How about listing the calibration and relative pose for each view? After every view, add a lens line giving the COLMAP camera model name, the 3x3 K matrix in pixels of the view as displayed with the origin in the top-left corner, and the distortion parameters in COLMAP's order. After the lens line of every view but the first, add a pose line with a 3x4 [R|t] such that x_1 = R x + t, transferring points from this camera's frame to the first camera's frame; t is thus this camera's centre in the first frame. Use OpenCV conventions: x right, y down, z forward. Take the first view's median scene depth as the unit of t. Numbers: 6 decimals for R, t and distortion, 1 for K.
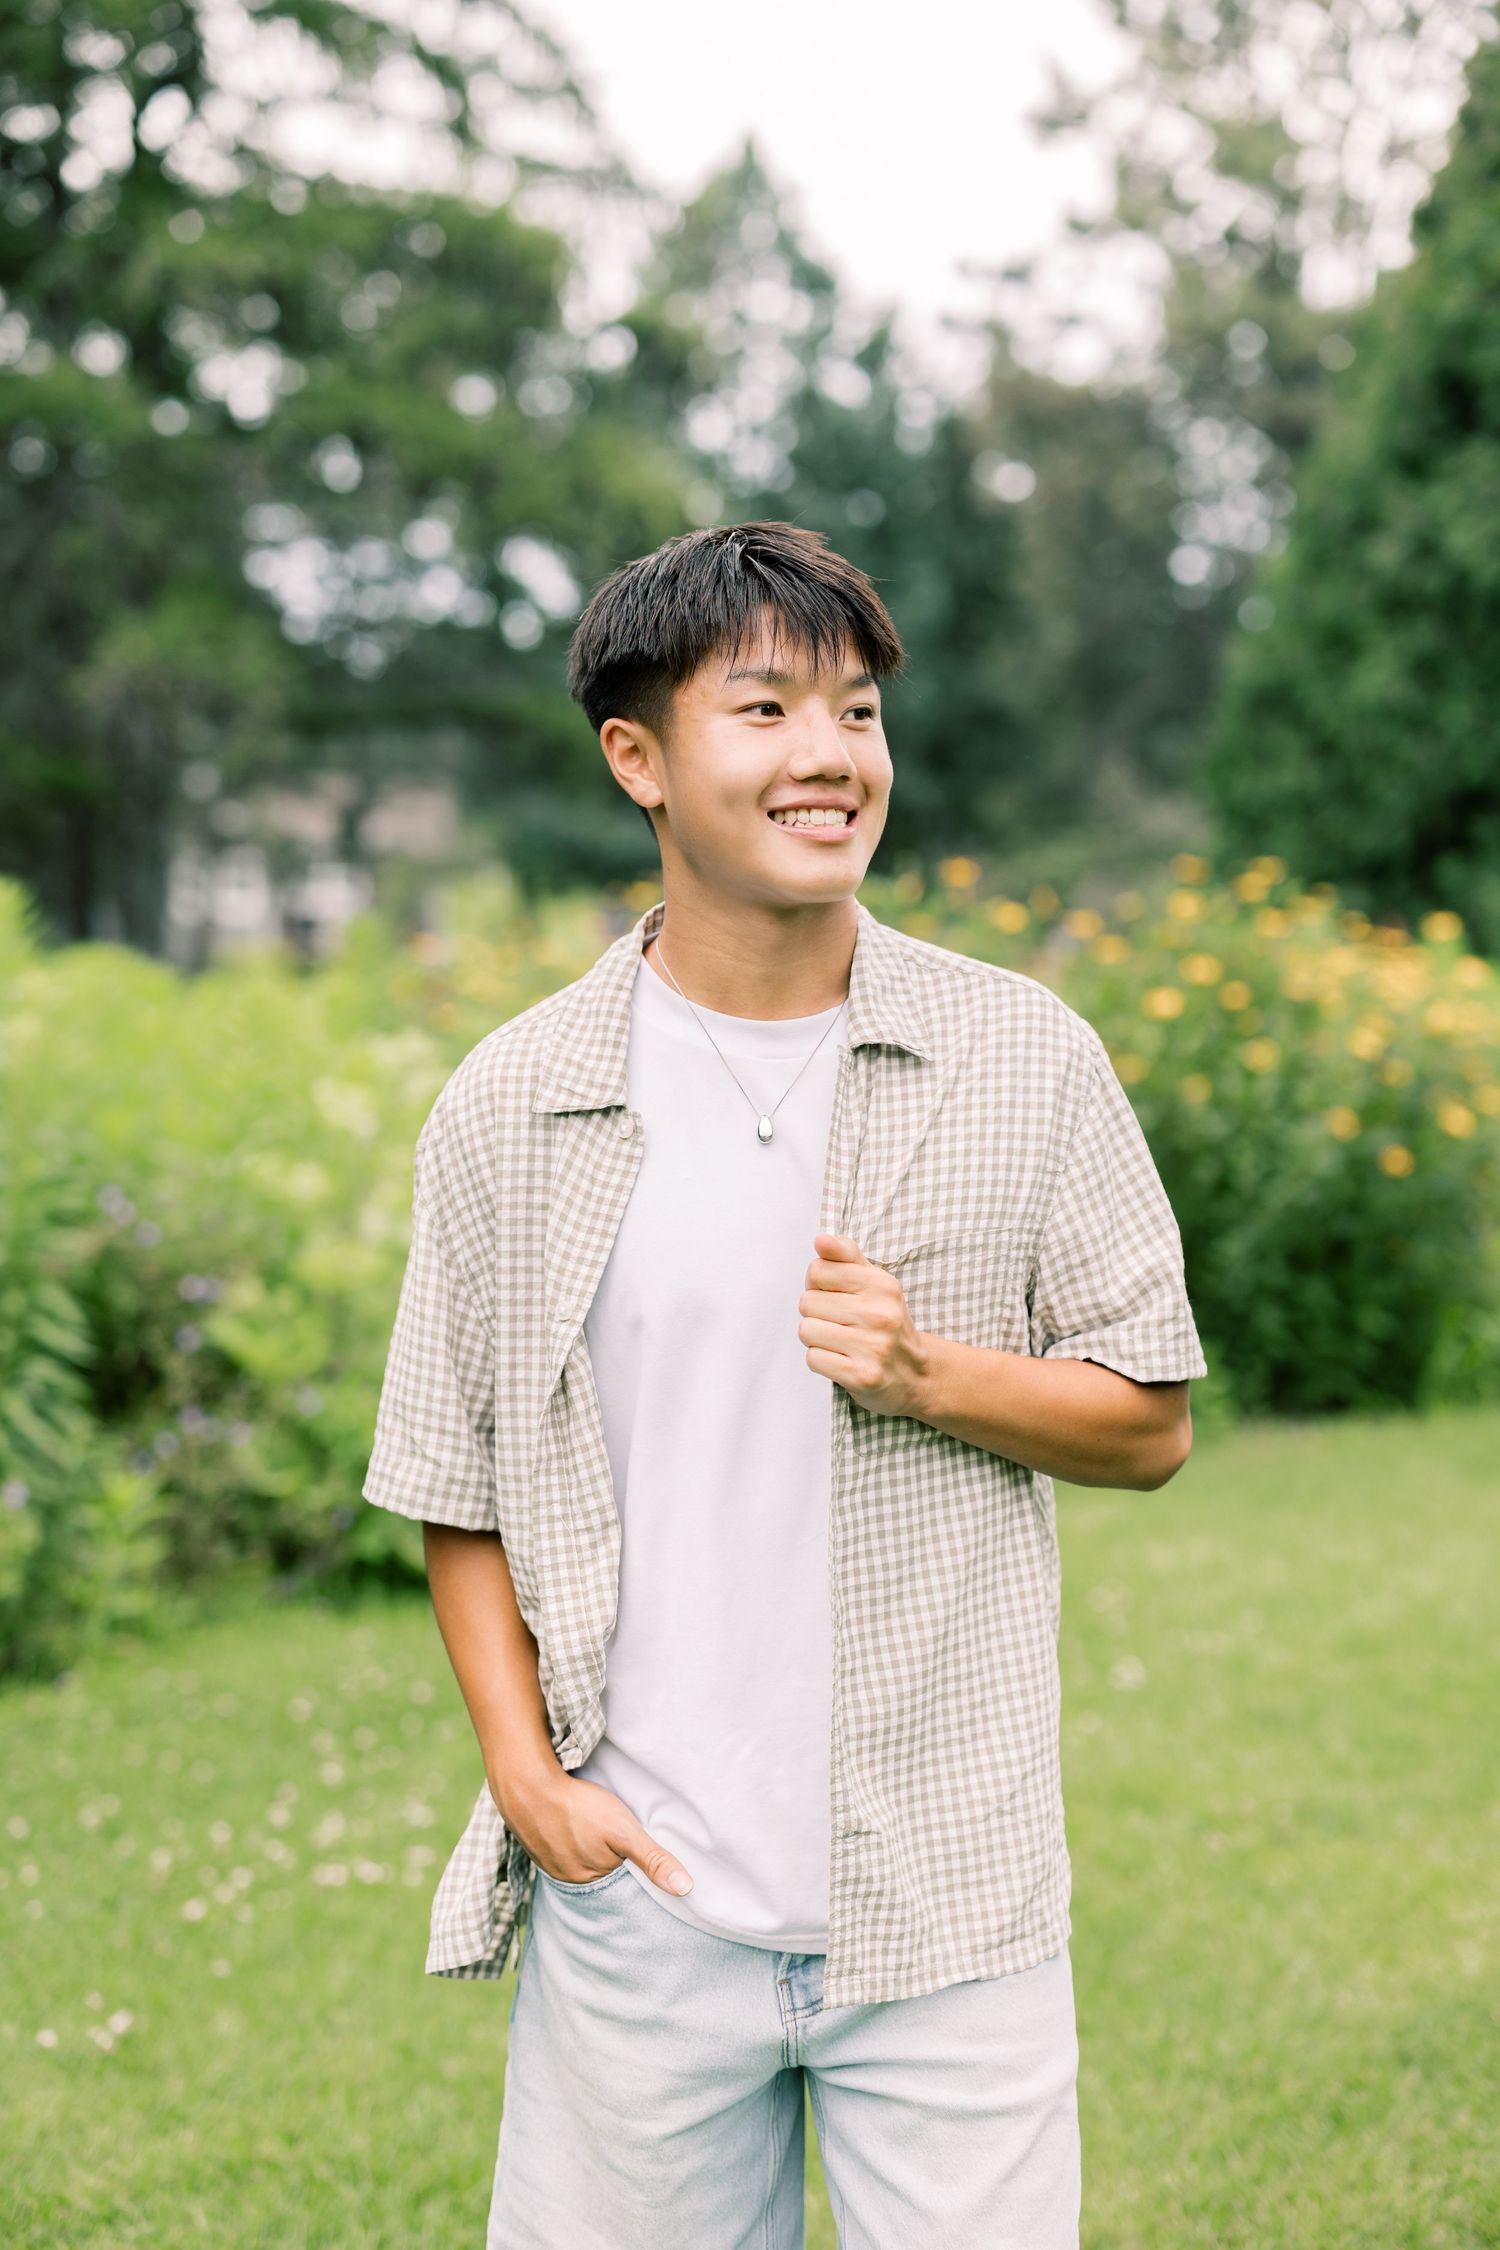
lens RADIAL K [[3261.0, 0, 710.7], [0, 3261.0, 1125.1], [0, 0, 1]] dist [-0.021689, 0.051559]
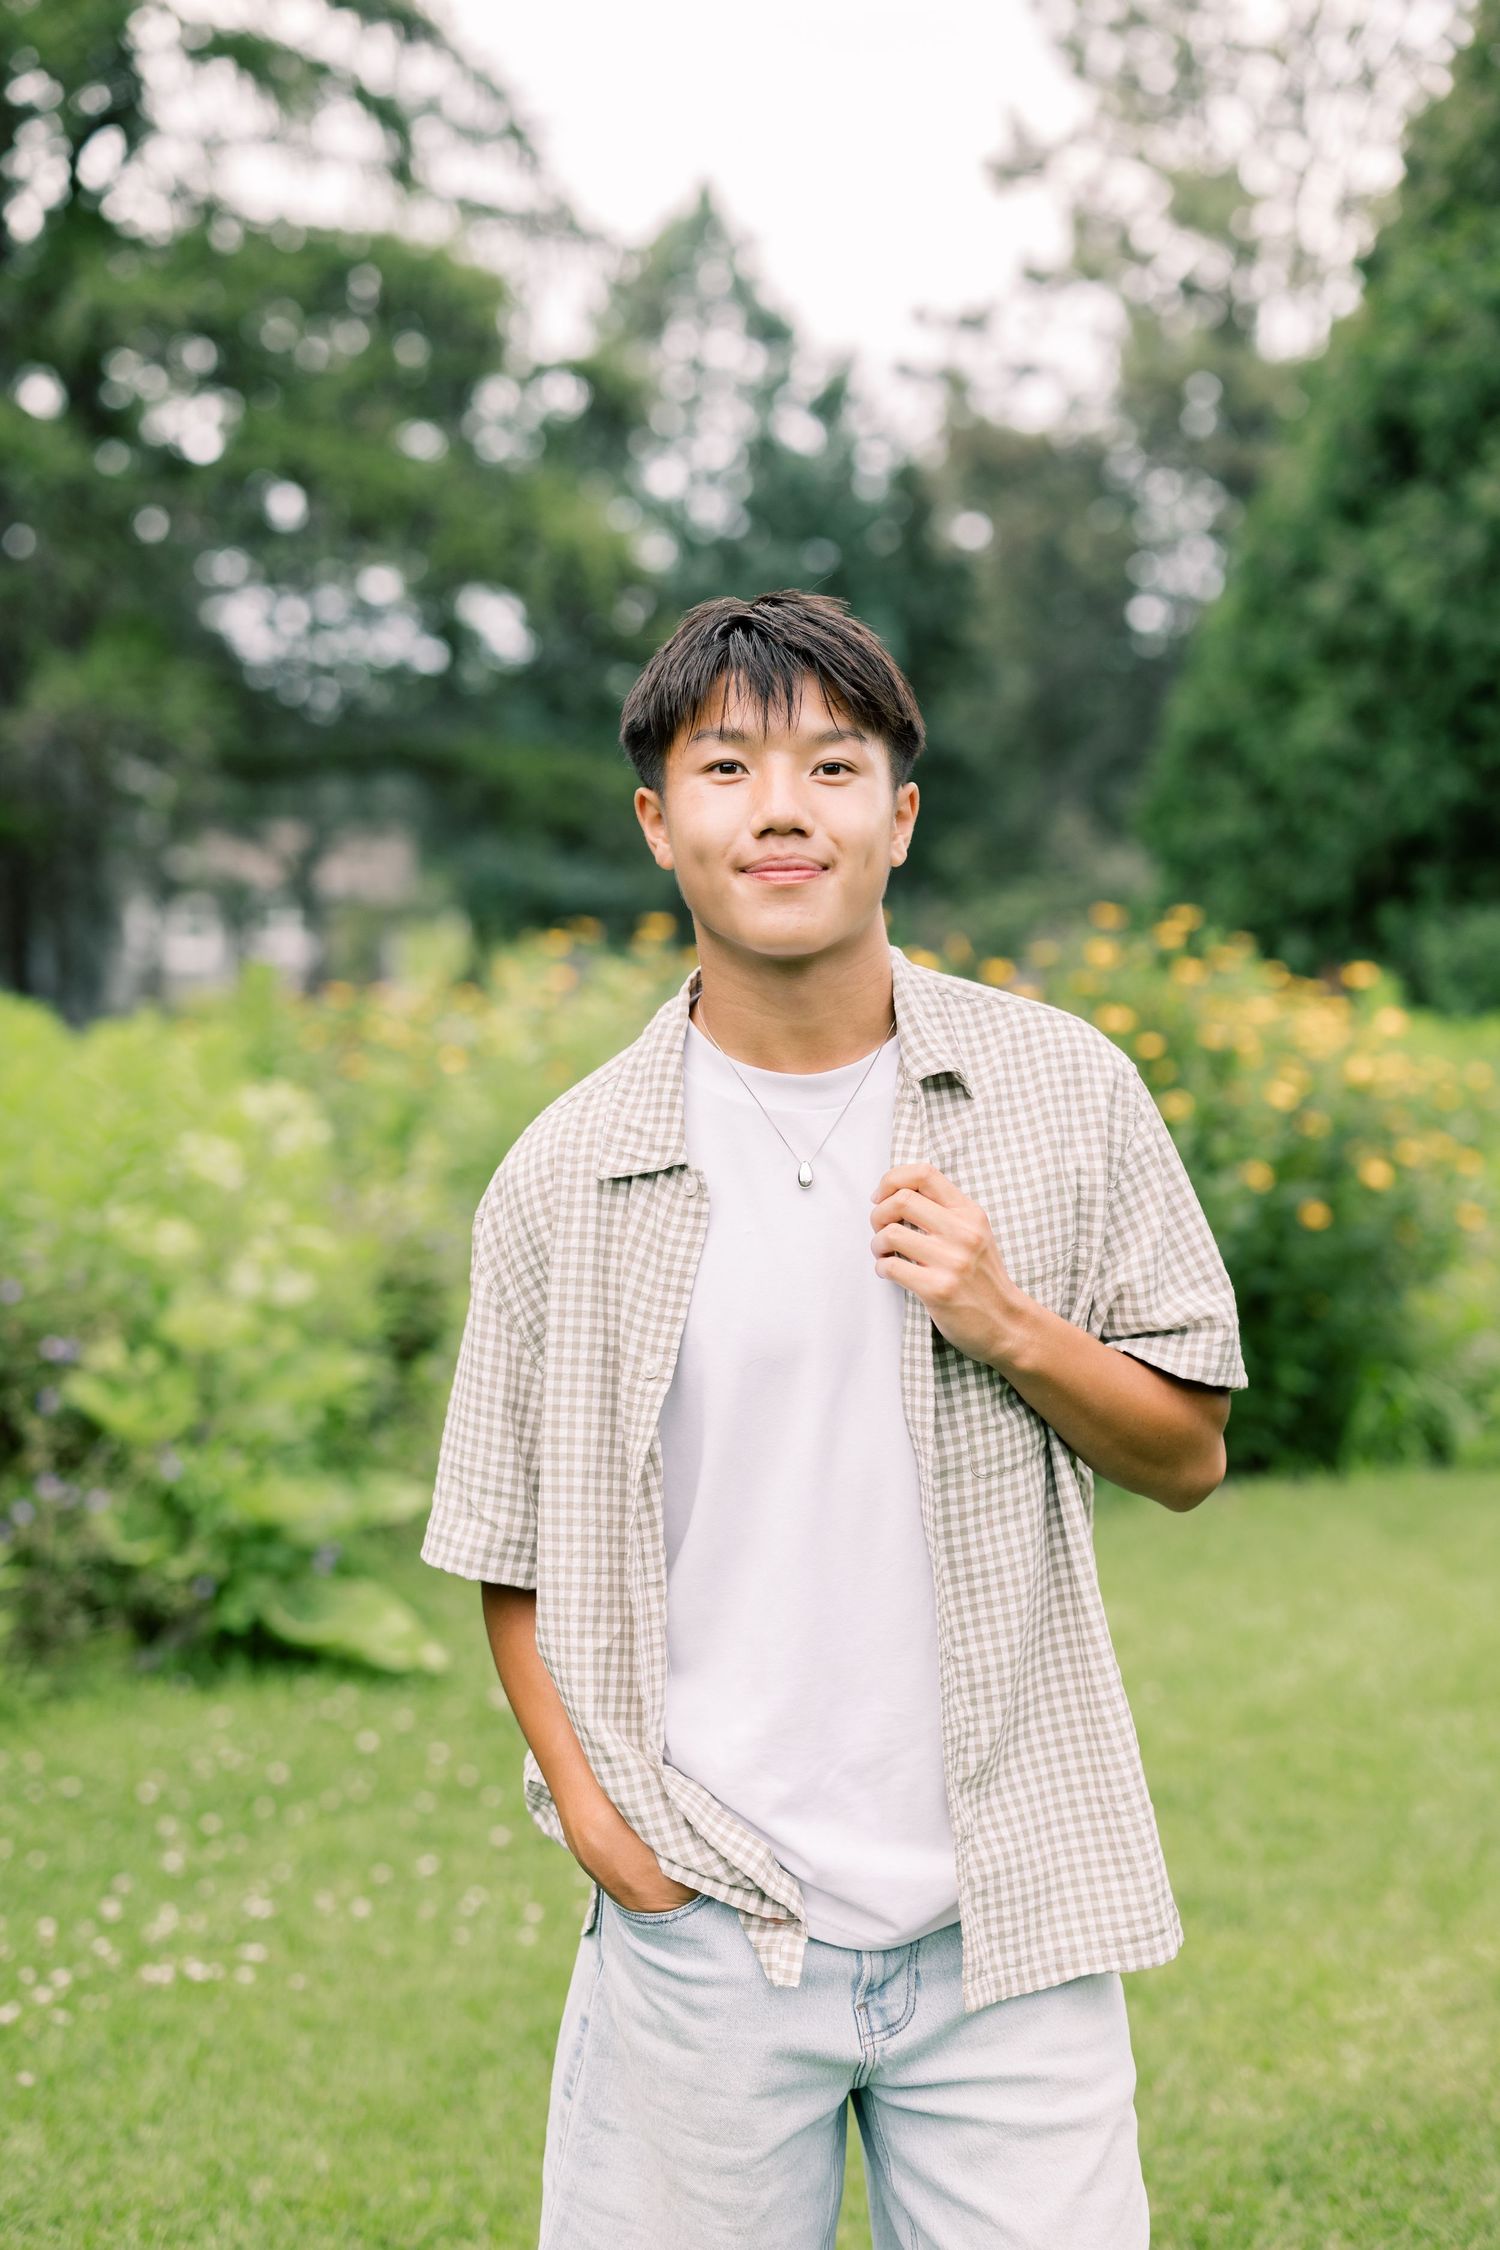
lens RADIAL K [[3251.9, 0, 725.0], [0, 3251.9, 1121.9], [0, 0, 1]] dist [0.008028, -0.082312]
pose [[0.999884, 0.001310, 0.015193, 0.008031], [-0.001078, 0.999883, -0.015290, -0.000729], [-0.015212, 0.015272, 0.999768, 0.011808]]
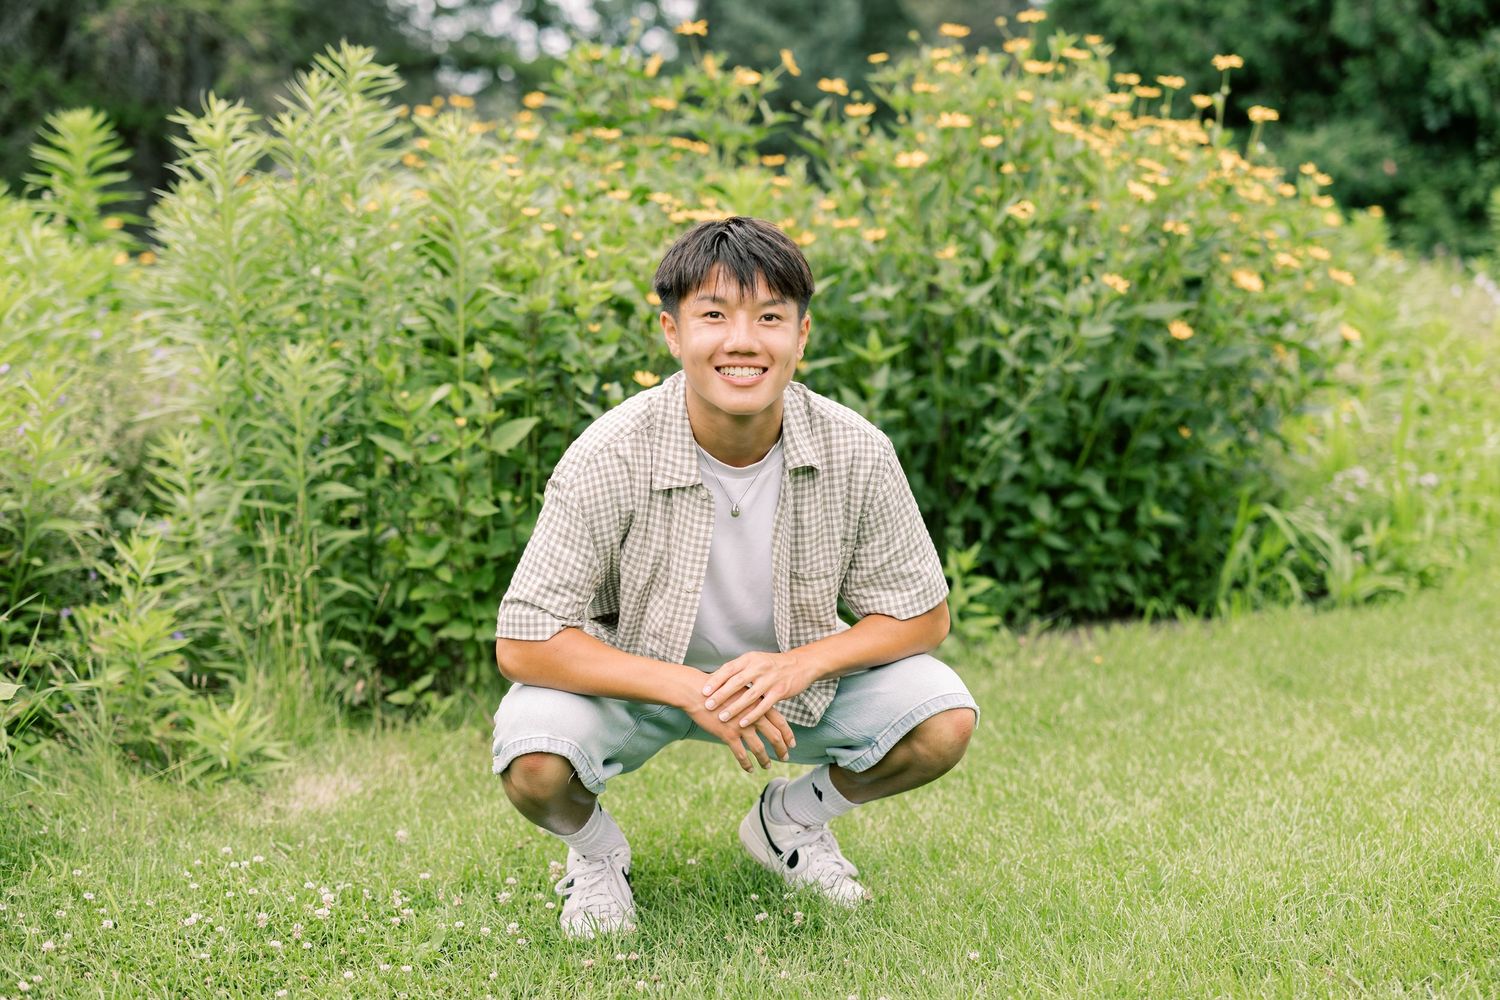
lens RADIAL K [[2153.1, 0, 750.0], [0, 2153.1, 500.0], [0, 0, 1]] dist [0.007168, 0.074611]
pose [[0.999611, -0.027304, 0.005624, 0.038653], [0.027032, 0.998674, 0.043816, 0.011983], [-0.006813, -0.043647, 0.999024, 0.179732]]
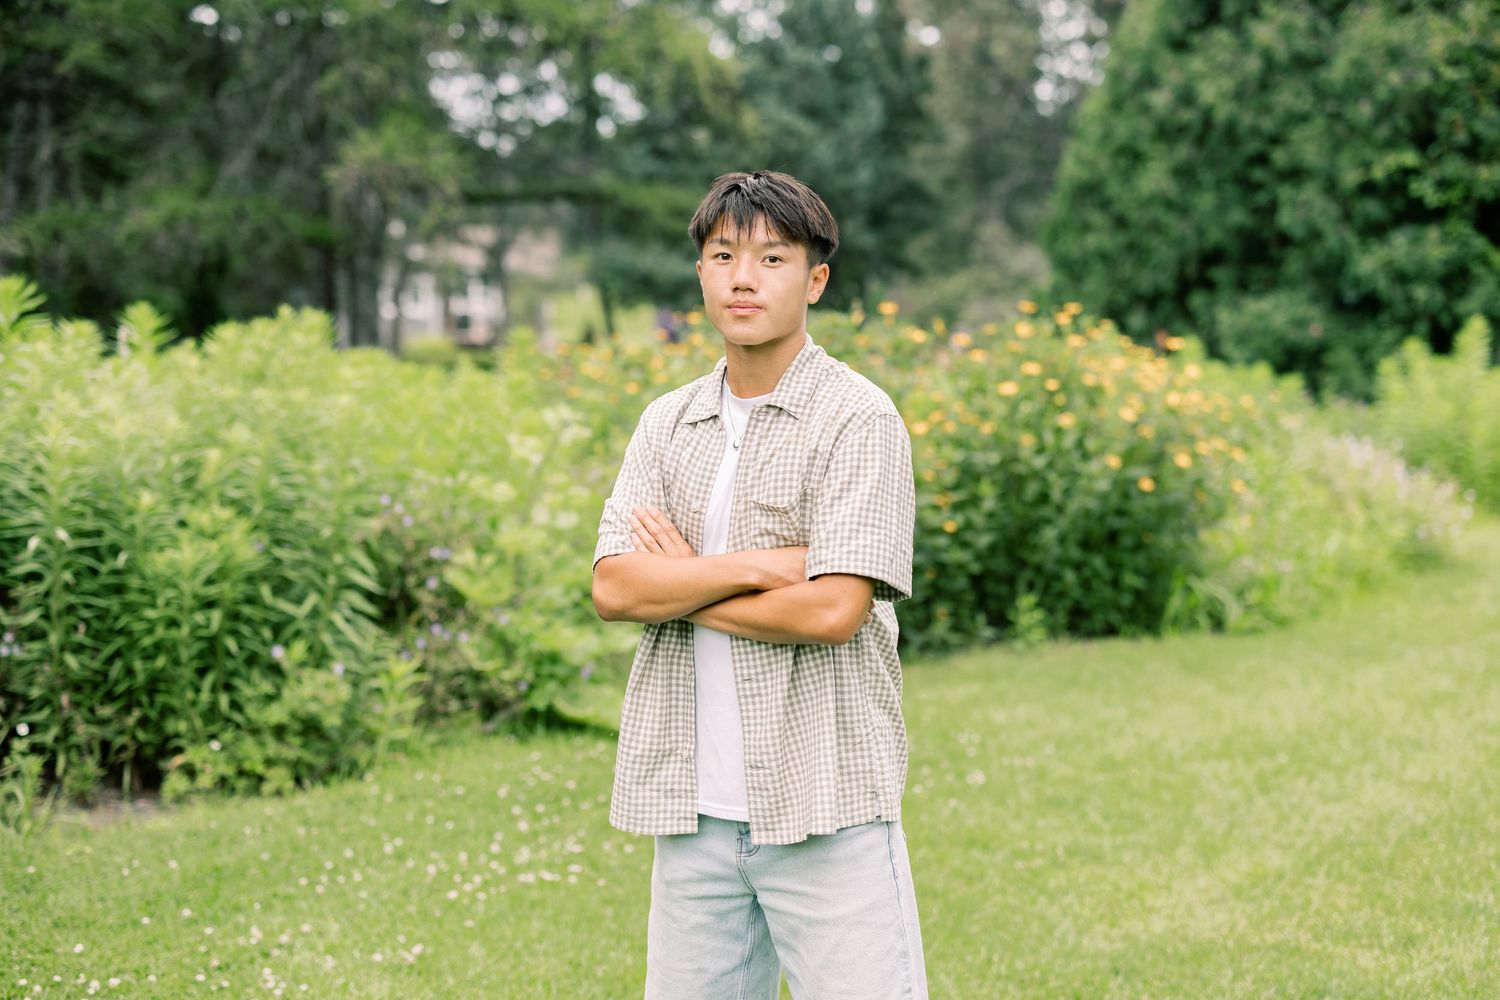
lens RADIAL K [[2158.5, 0, 750.0], [0, 2158.5, 500.0], [0, 0, 1]] dist [0.008042, 0.008897]
pose [[0.999898, 0.008327, 0.011632, -0.002219], [-0.008561, 0.999759, 0.020217, -0.000641], [-0.011461, -0.020314, 0.999728, -0.044197]]
